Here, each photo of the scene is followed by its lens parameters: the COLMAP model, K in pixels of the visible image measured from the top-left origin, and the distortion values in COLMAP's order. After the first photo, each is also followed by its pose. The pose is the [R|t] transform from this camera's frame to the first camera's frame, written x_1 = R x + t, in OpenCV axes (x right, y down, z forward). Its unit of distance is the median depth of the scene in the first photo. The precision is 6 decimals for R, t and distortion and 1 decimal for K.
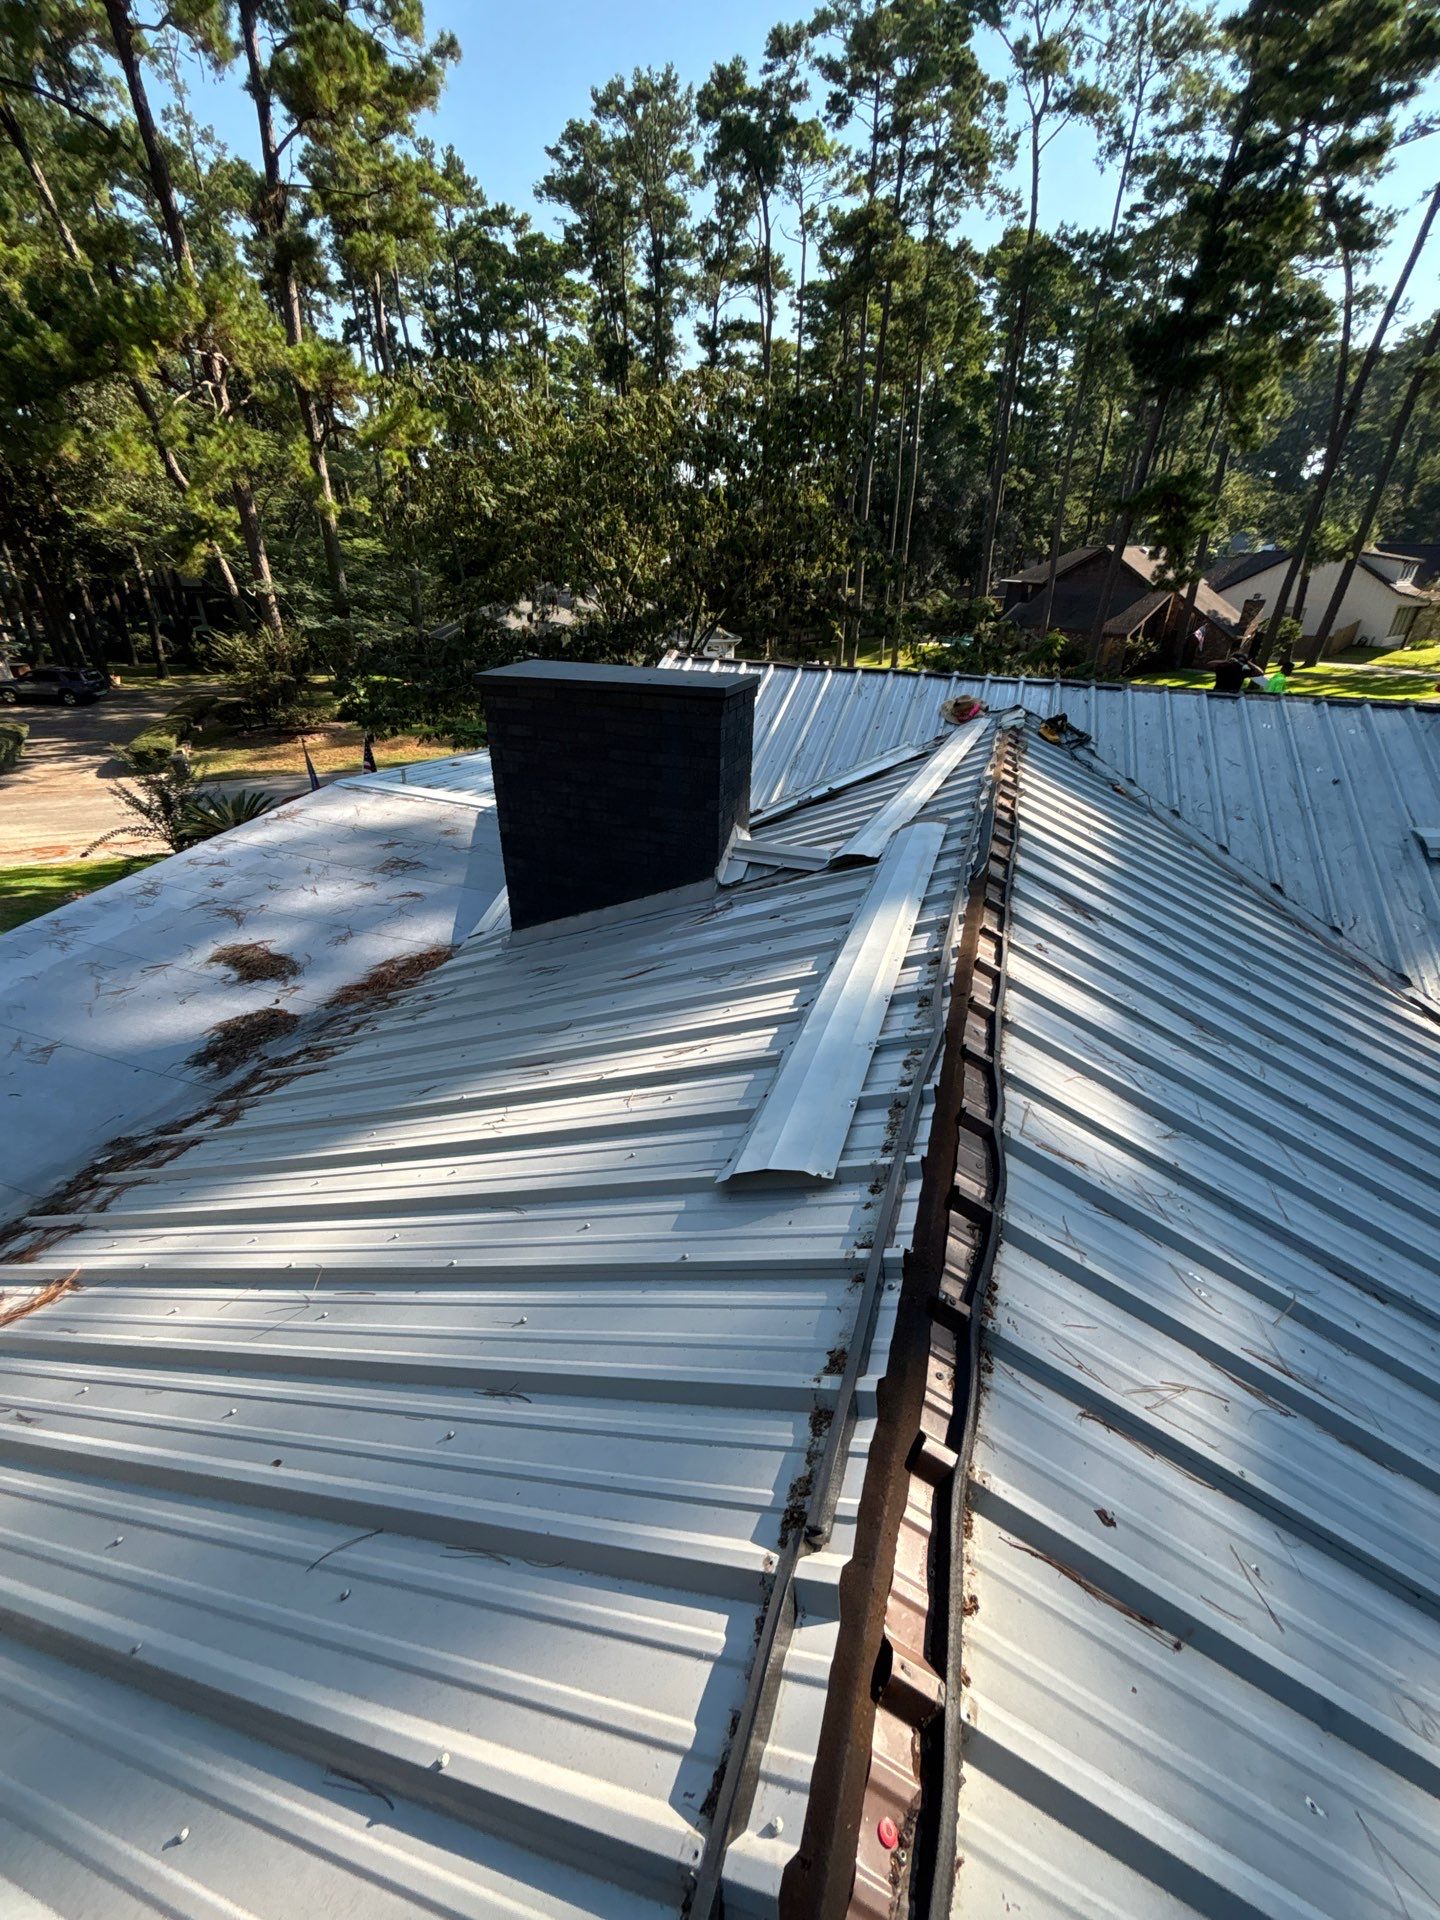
lens RADIAL K [[786.1, 0, 720.0], [0, 786.1, 960.0], [0, 0, 1]] dist [0.002788, 0.000084]
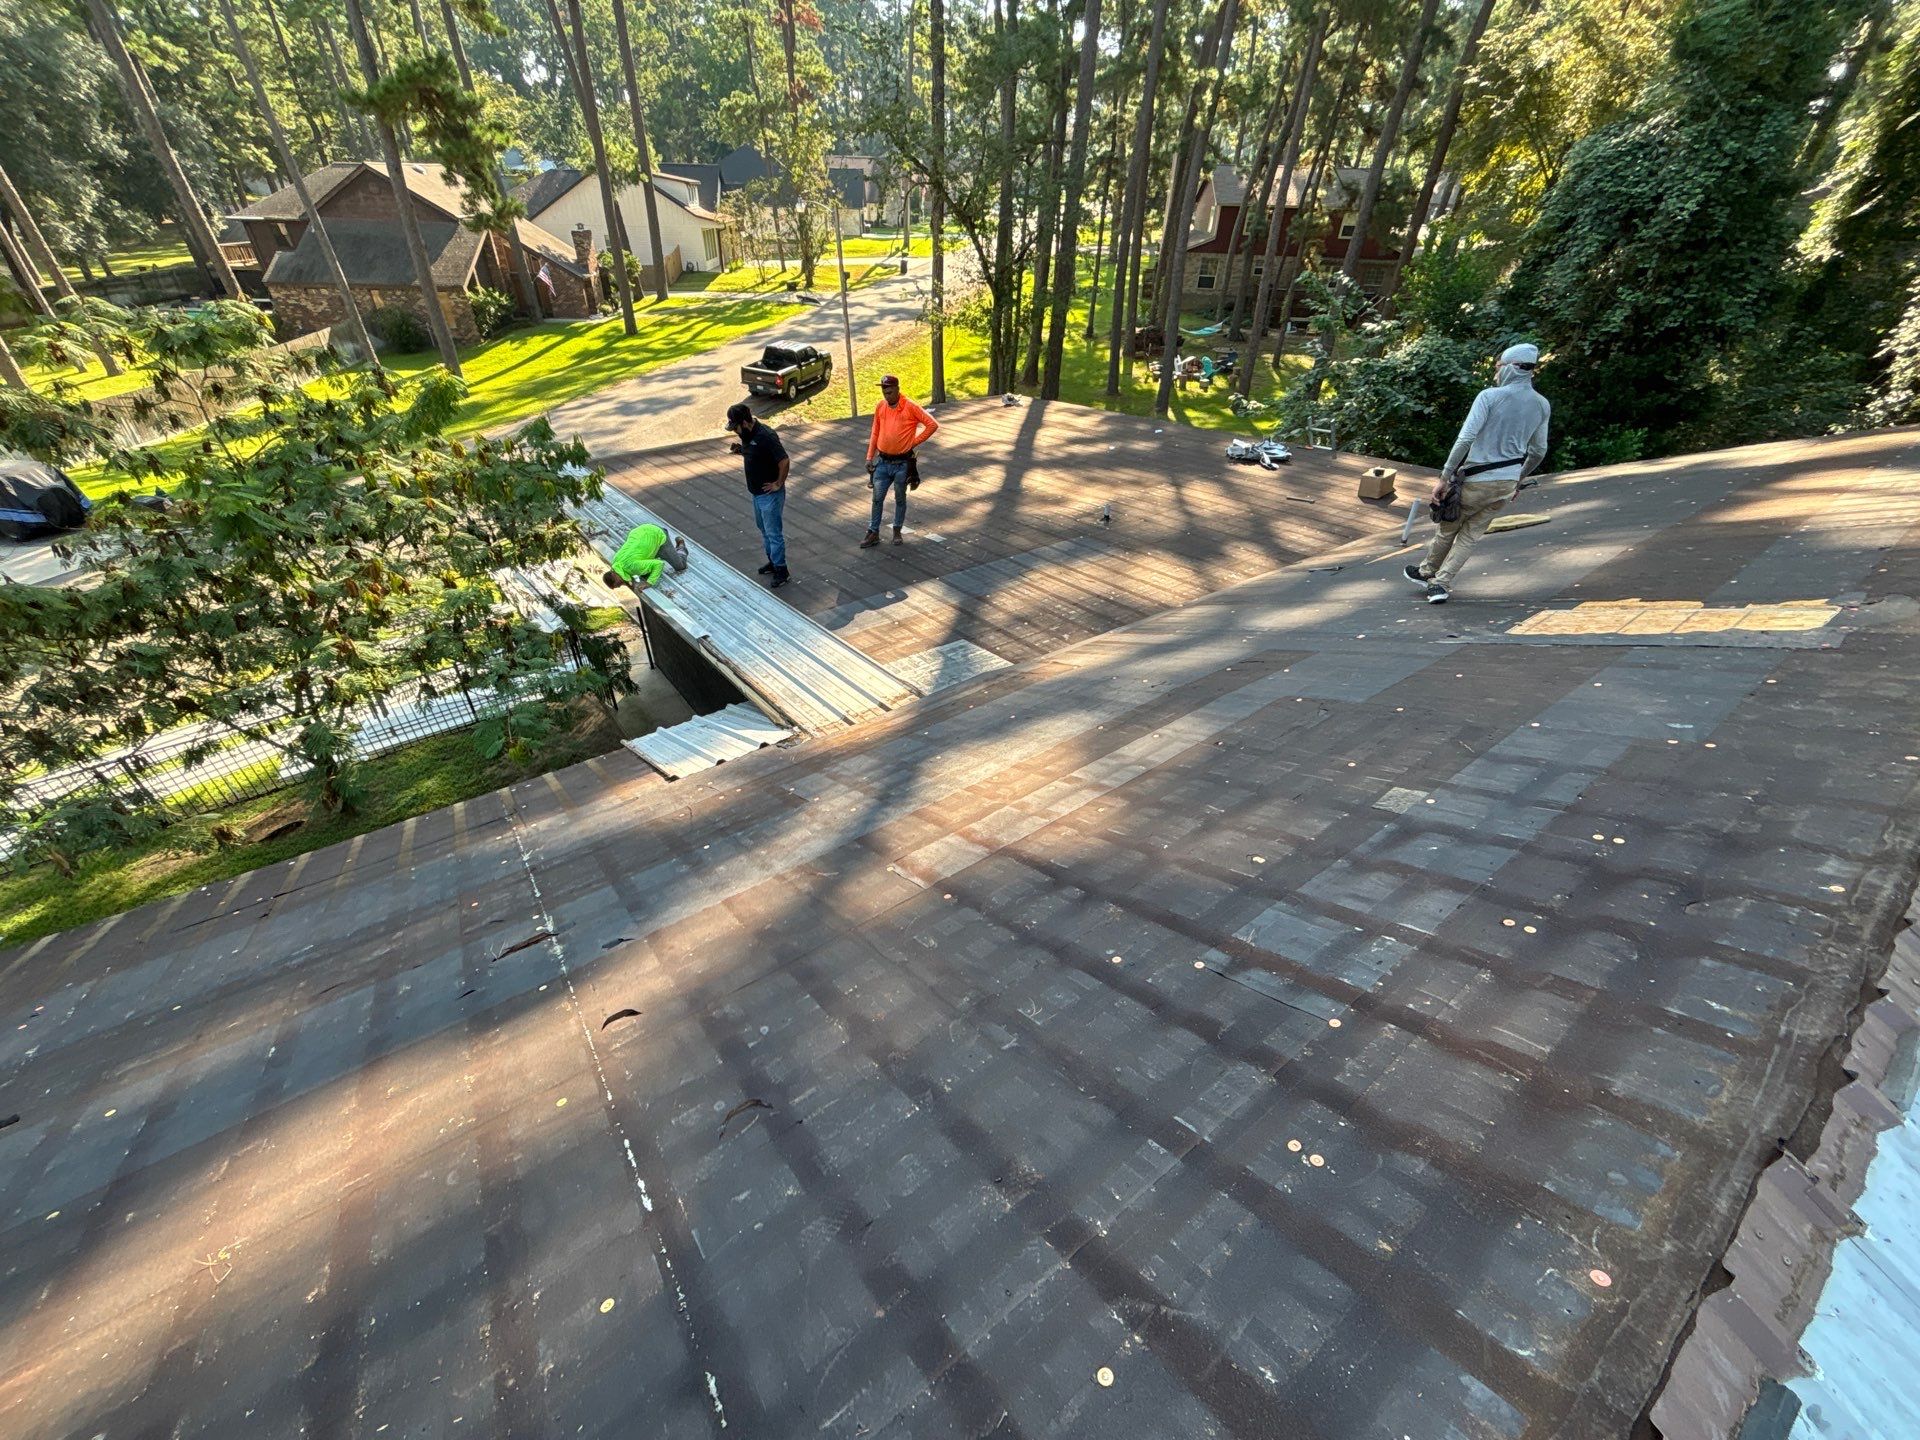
lens RADIAL K [[786.1, 0, 957.8], [0, 786.1, 715.2], [0, 0, 1]] dist [0.002788, 0.000084]
pose [[0.563983, -0.469616, 0.679253, 0.055583], [0.379772, 0.877908, 0.291635, -0.072280], [-0.733278, 0.093484, 0.673472, 0.134267]]
